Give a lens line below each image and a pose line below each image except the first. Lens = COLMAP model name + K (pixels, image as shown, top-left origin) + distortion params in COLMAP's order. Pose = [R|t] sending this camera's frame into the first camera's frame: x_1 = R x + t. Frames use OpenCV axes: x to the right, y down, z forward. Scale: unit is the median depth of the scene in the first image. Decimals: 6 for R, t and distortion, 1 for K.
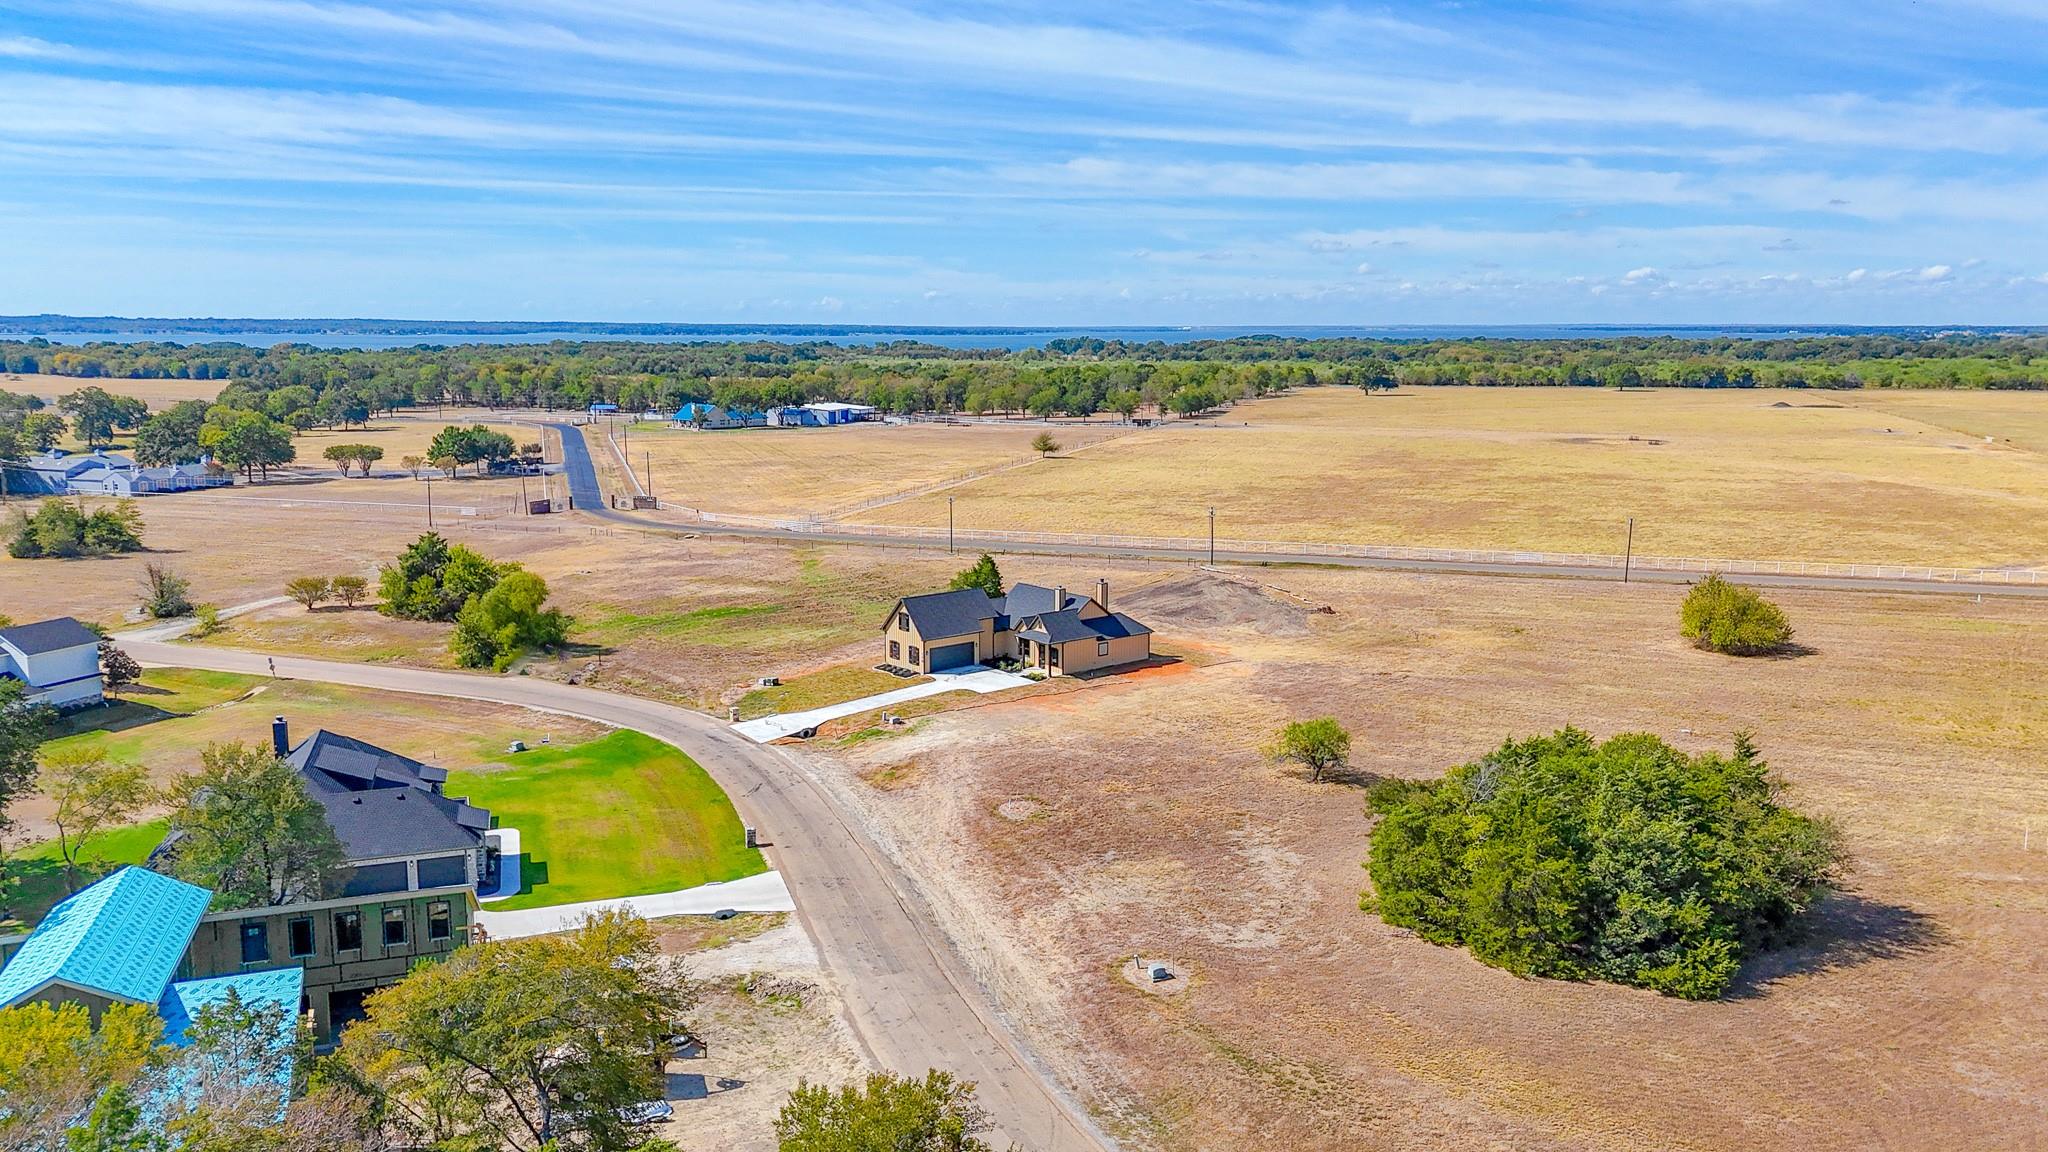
lens RADIAL K [[1529.0, 0, 985.9], [0, 1529.0, 494.8], [0, 0, 1]] dist [0.078291, -0.087513]
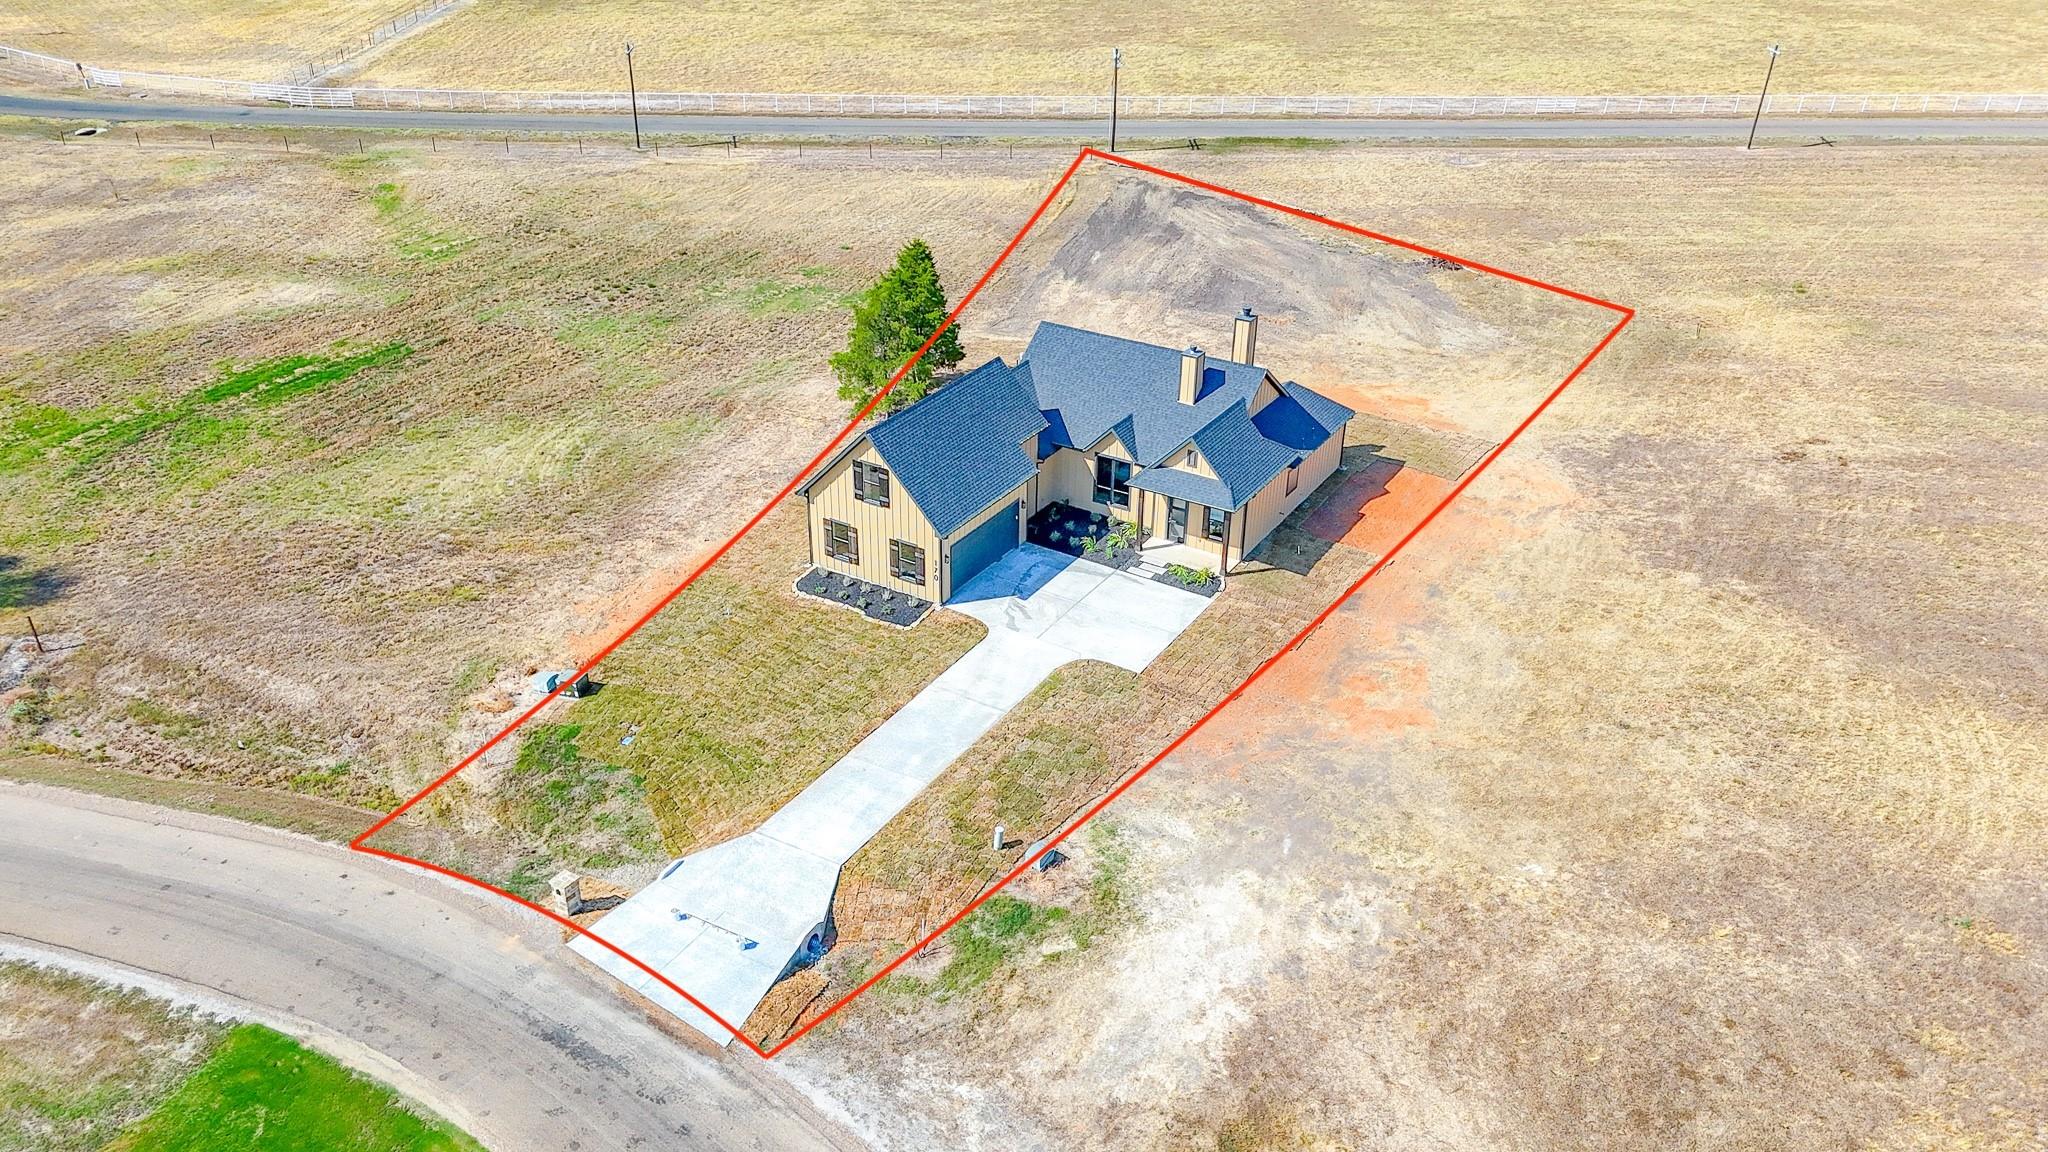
lens RADIAL K [[1534.5, 0, 1024.0], [0, 1534.5, 576.0], [0, 0, 1]] dist [0.079260, -0.085355]
pose [[0.931463, -0.161361, 0.326096, -0.150645], [0.022365, 0.919972, 0.391345, -0.055129], [-0.363147, -0.357231, 0.860529, 0.598697]]
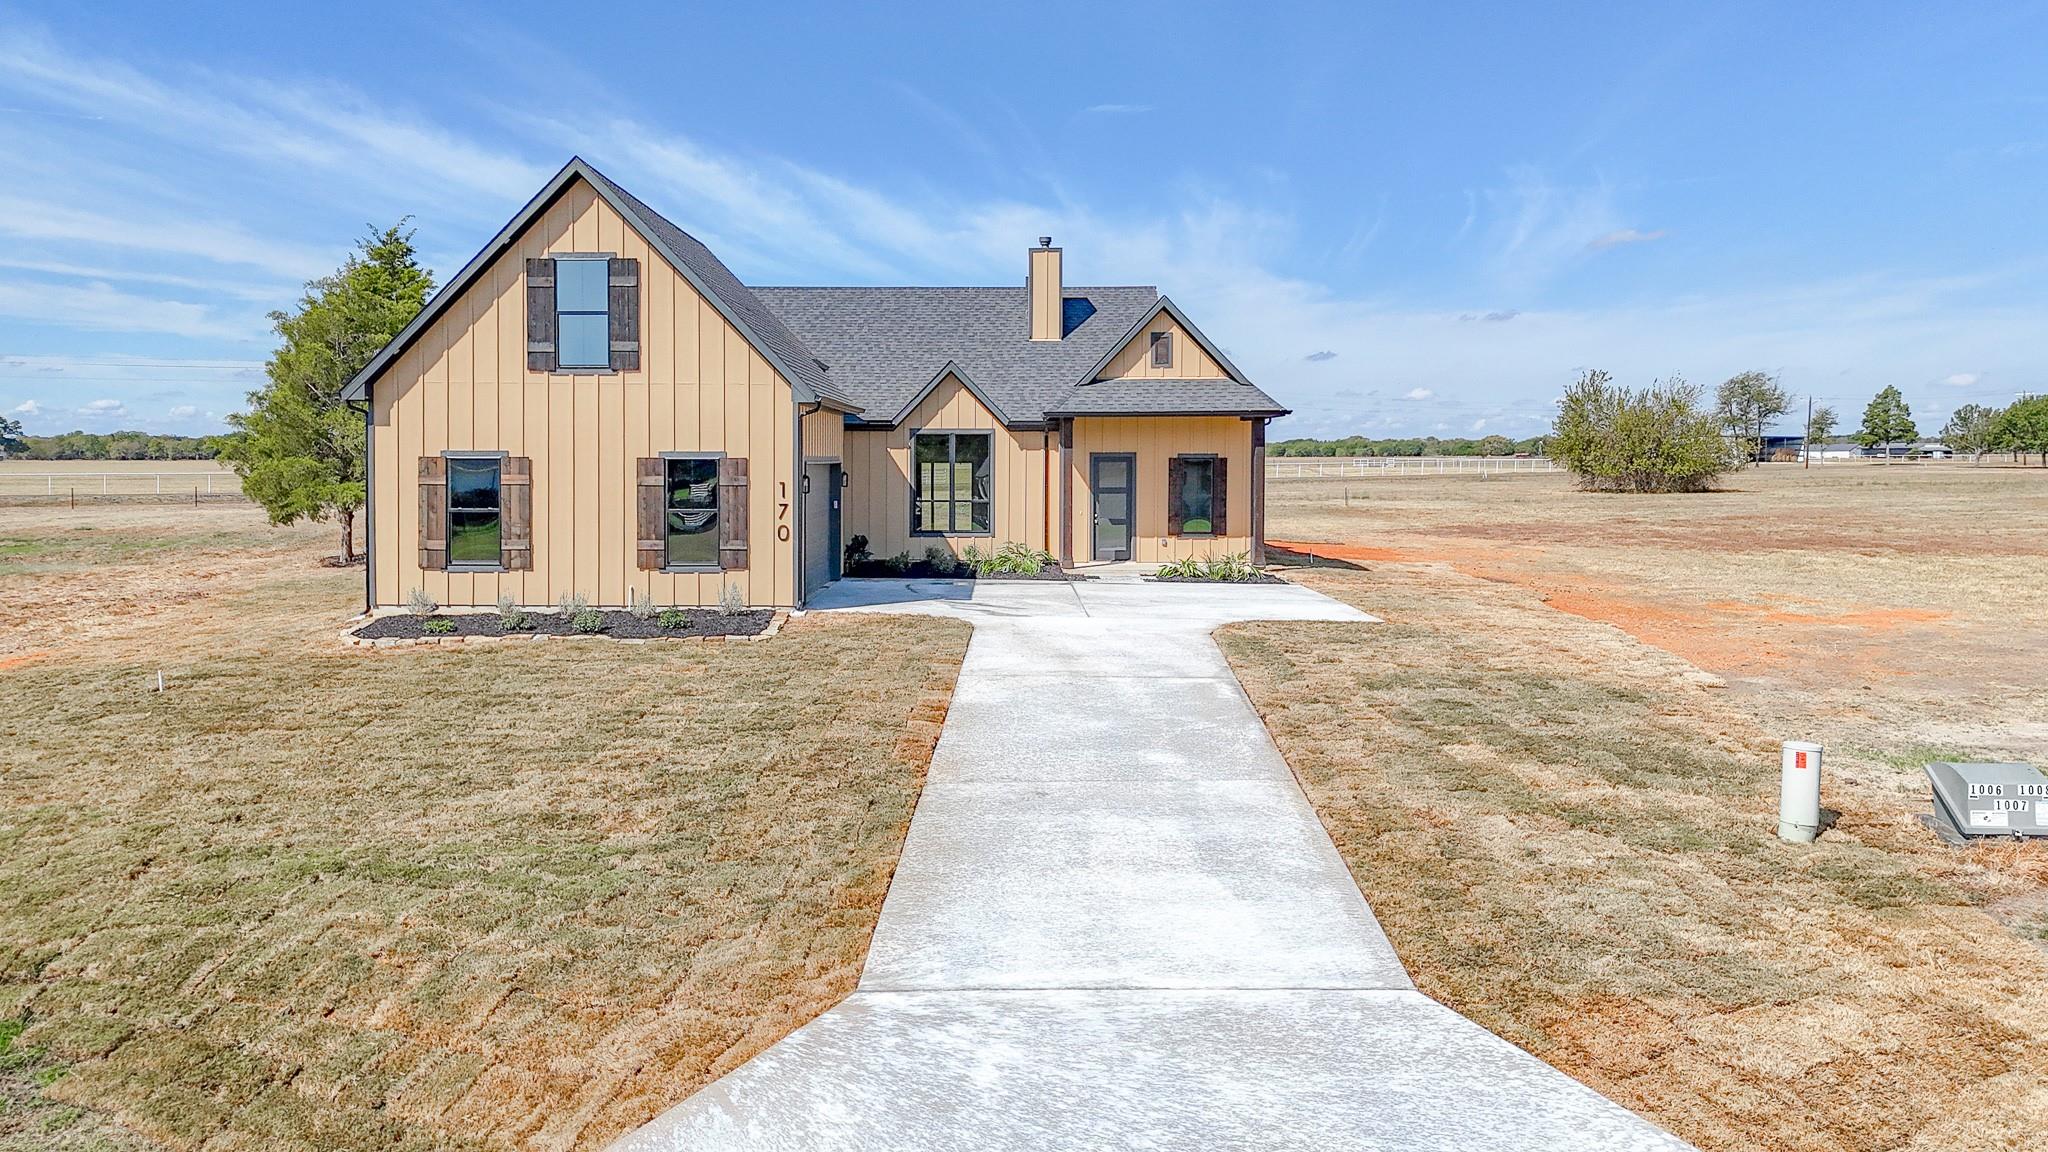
lens RADIAL K [[1529.0, 0, 985.9], [0, 1529.0, 494.8], [0, 0, 1]] dist [0.078291, -0.087513]
pose [[0.615649, -0.012662, 0.787919, -0.150323], [0.080162, 0.995690, -0.046634, 0.109217], [-0.783933, 0.091871, 0.614010, 0.844392]]
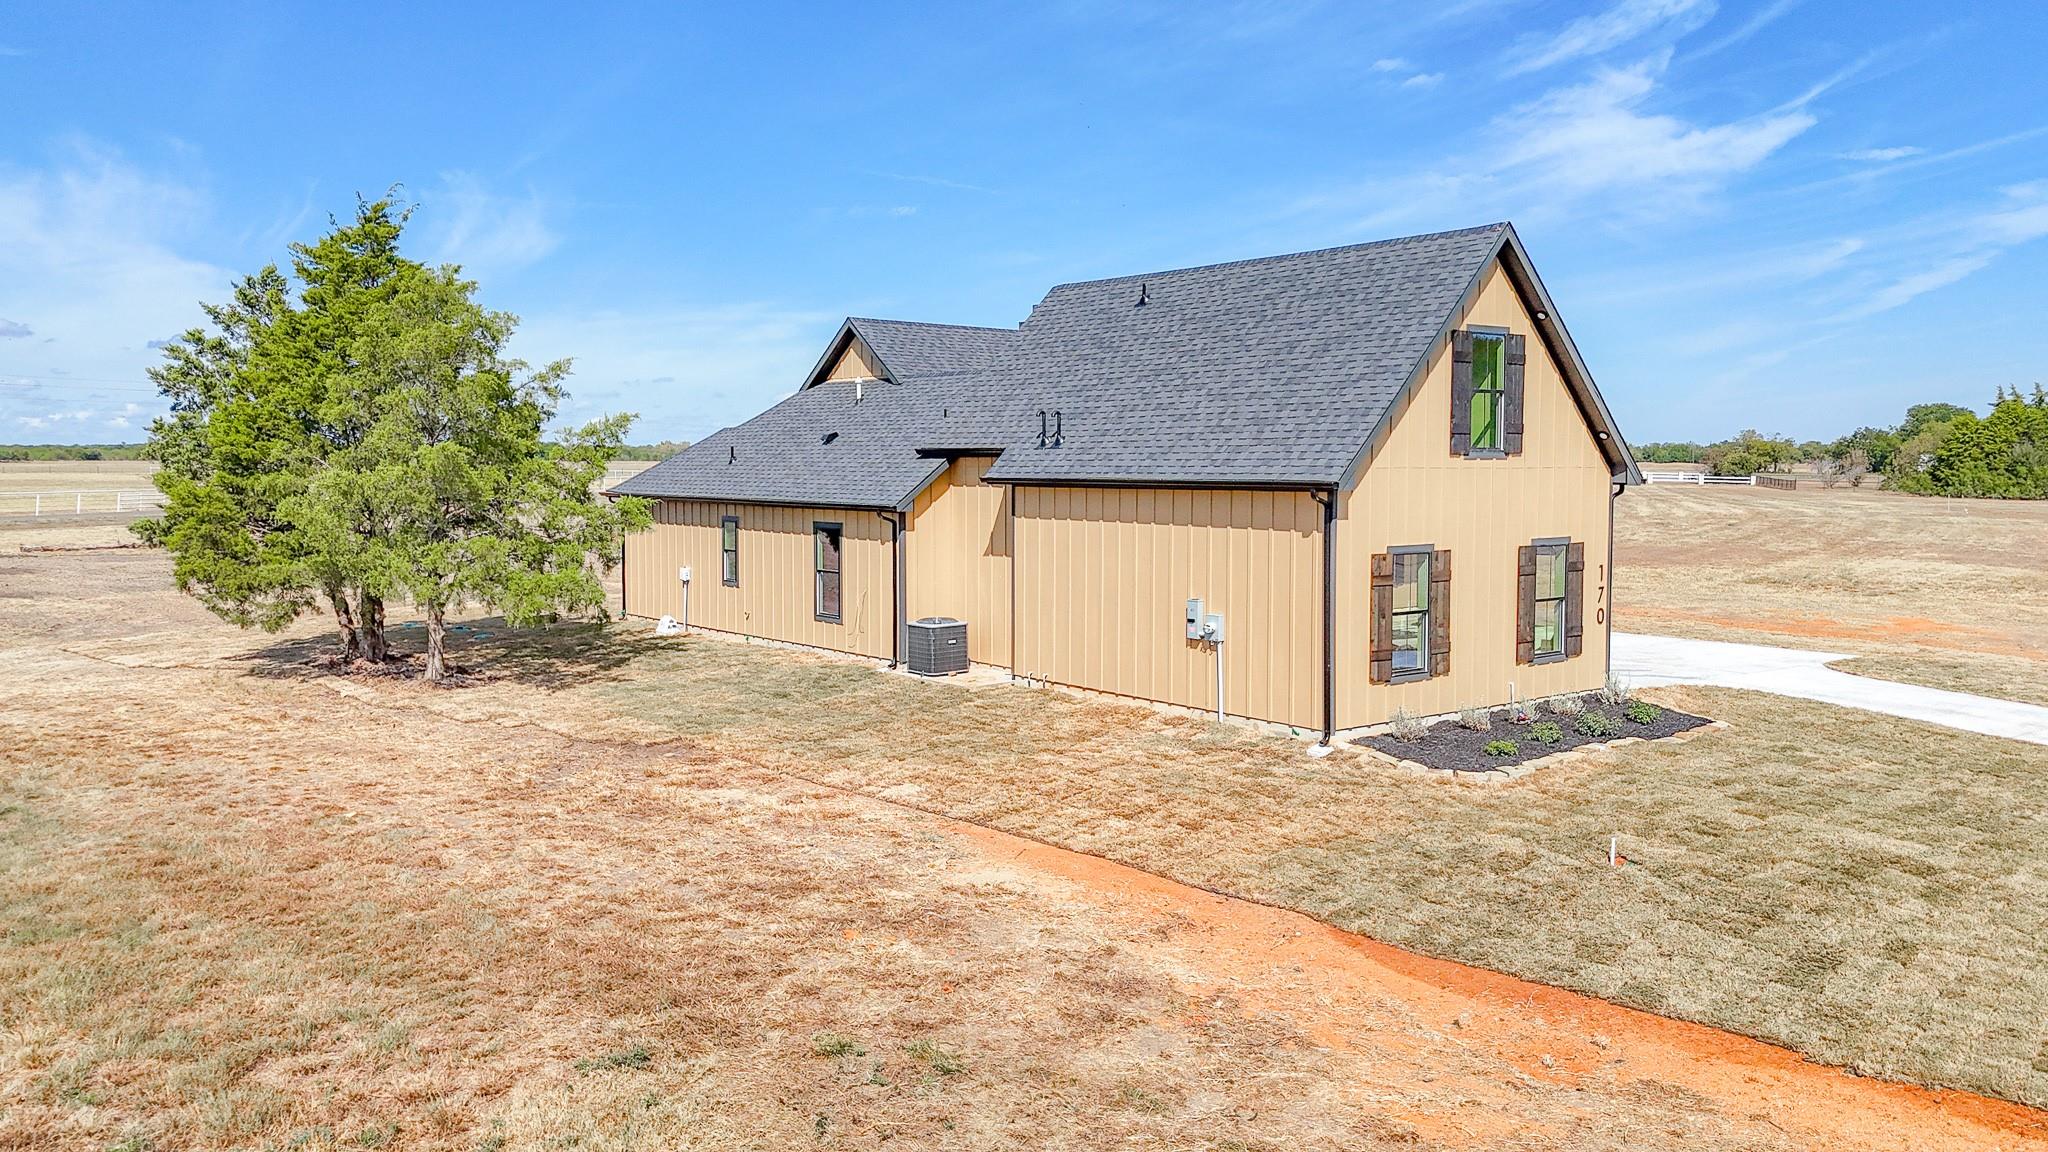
lens RADIAL K [[1470.2, 0, 1024.0], [0, 1470.2, 576.0], [0, 0, 1]] dist [0.056368, -0.059524]
pose [[-0.039761, -0.072178, 0.996599, -0.190477], [0.104597, 0.991607, 0.075989, 0.082098], [-0.993720, 0.107262, -0.031878, 1.020453]]
